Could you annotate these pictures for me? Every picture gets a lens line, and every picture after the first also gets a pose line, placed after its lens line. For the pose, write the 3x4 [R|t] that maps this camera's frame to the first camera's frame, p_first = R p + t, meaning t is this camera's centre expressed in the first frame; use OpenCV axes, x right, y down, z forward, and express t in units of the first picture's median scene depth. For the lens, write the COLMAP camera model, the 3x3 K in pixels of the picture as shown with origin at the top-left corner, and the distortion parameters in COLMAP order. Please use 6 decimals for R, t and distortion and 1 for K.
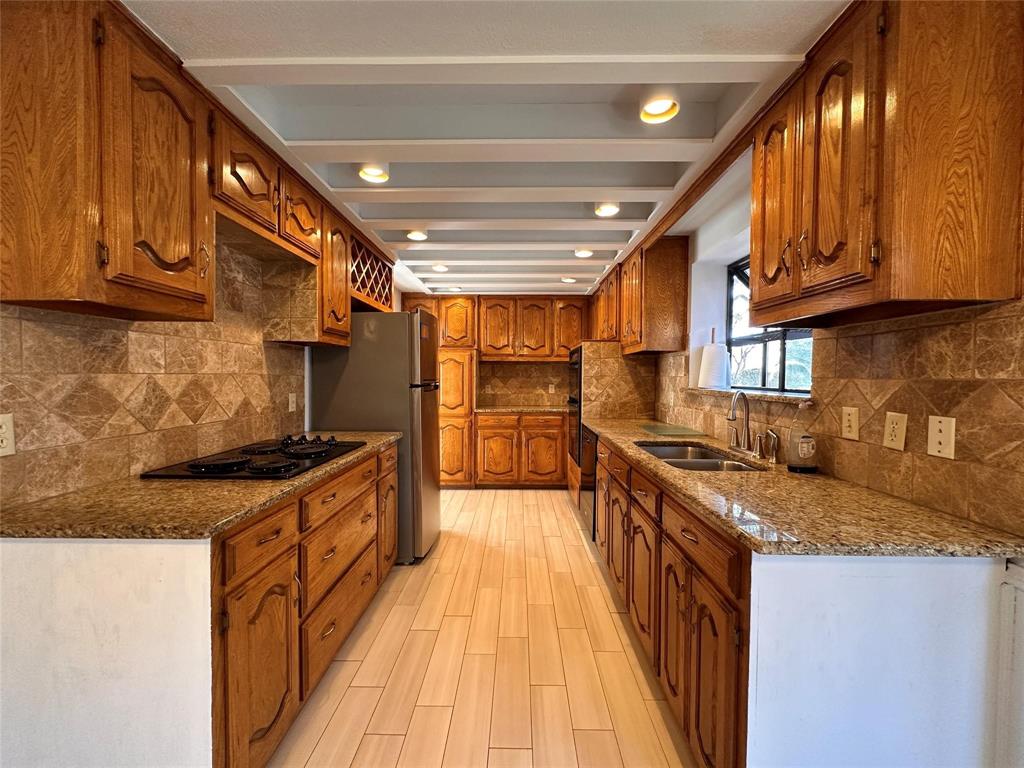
lens RADIAL K [[408.3, 0, 513.3], [0, 408.3, 384.1], [0, 0, 1]] dist [-0.002142, 0.000838]
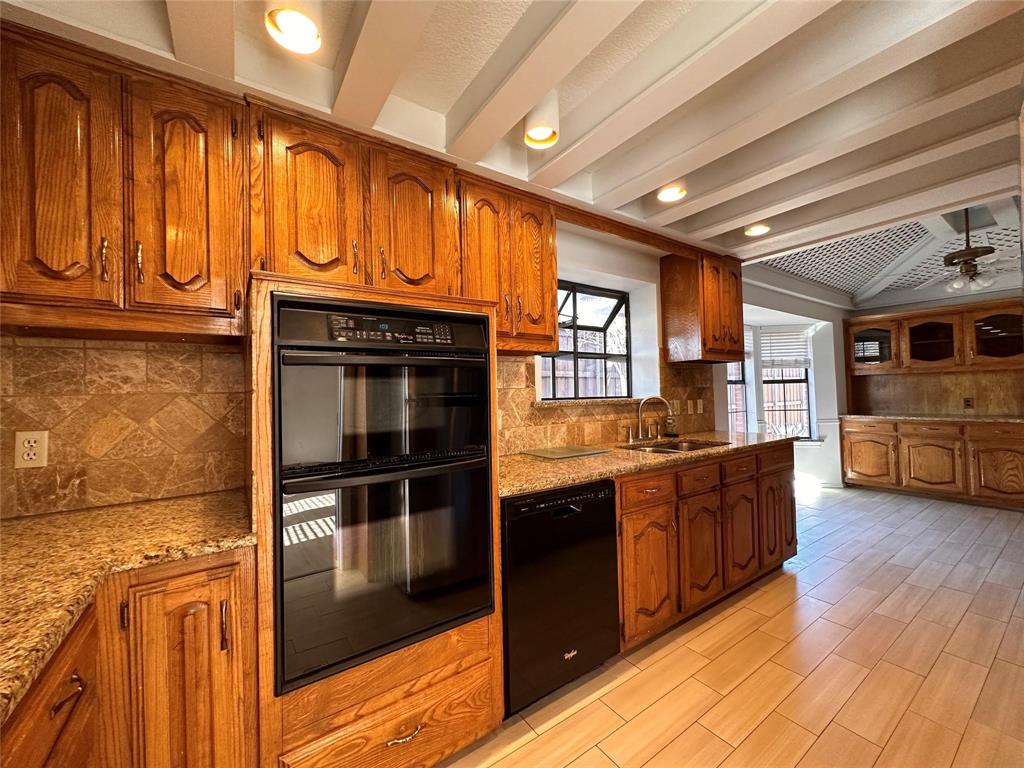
lens RADIAL K [[408.3, 0, 513.0], [0, 408.3, 384.2], [0, 0, 1]] dist [-0.002142, 0.000838]
pose [[-0.578860, 0.018374, 0.815220, -0.235538], [0.029562, 0.999562, -0.001538, -0.027659], [-0.814891, 0.023209, -0.579149, 1.557551]]
